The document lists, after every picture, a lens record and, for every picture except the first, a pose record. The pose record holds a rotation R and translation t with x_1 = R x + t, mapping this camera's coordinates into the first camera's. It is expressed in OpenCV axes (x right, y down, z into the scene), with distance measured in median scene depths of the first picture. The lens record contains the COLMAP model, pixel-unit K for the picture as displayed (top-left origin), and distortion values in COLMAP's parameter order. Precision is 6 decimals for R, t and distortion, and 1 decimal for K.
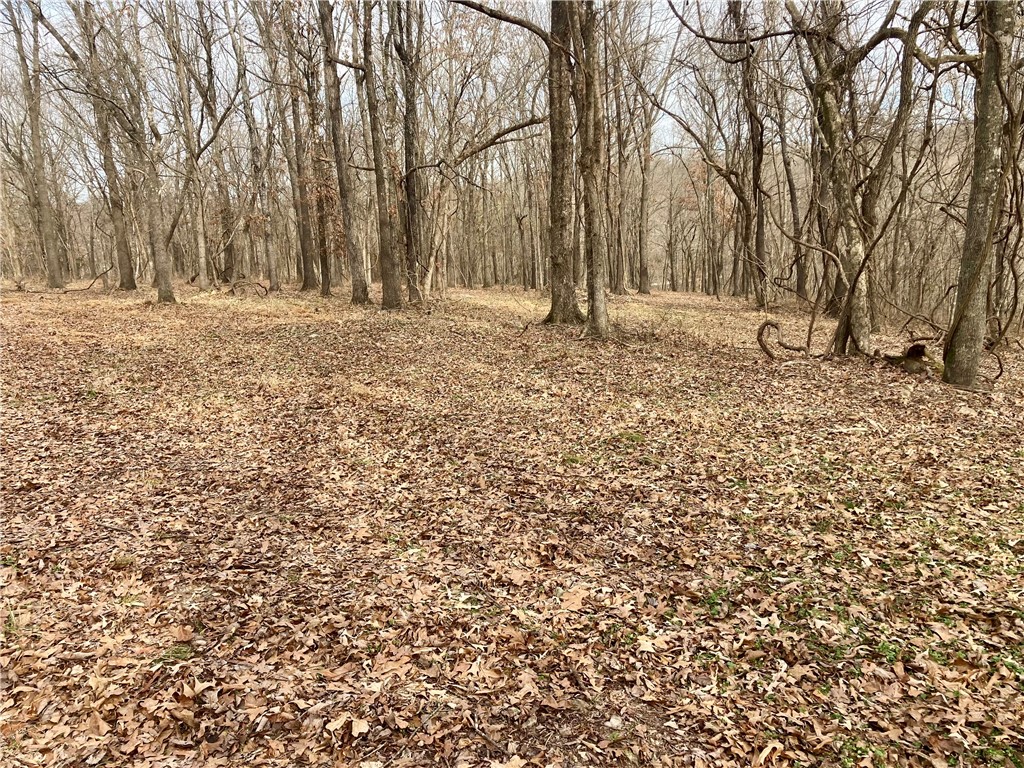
lens RADIAL K [[856.3, 0, 515.5], [0, 856.3, 381.2], [0, 0, 1]] dist [0.032938, -0.031370]
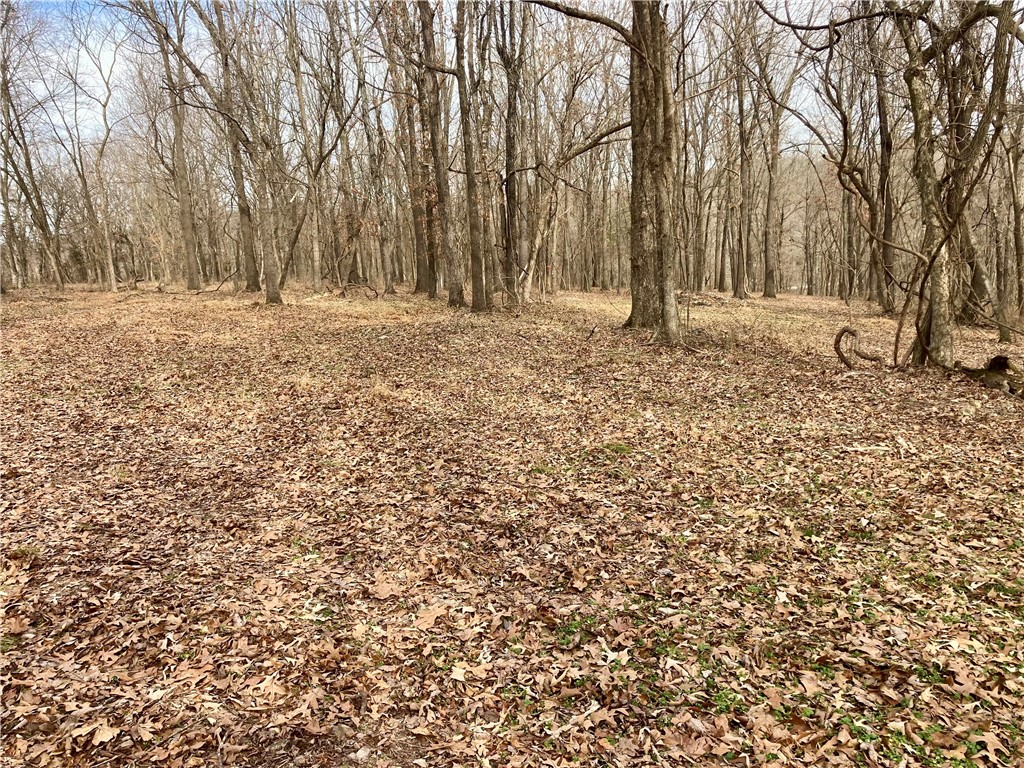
lens RADIAL K [[856.3, 0, 512.9], [0, 856.3, 385.0], [0, 0, 1]] dist [0.032938, -0.031370]
pose [[0.985200, 0.023164, -0.169836, 0.188202], [-0.023063, 0.999731, 0.002565, -0.004658], [0.169849, 0.001390, 0.985469, 0.046590]]
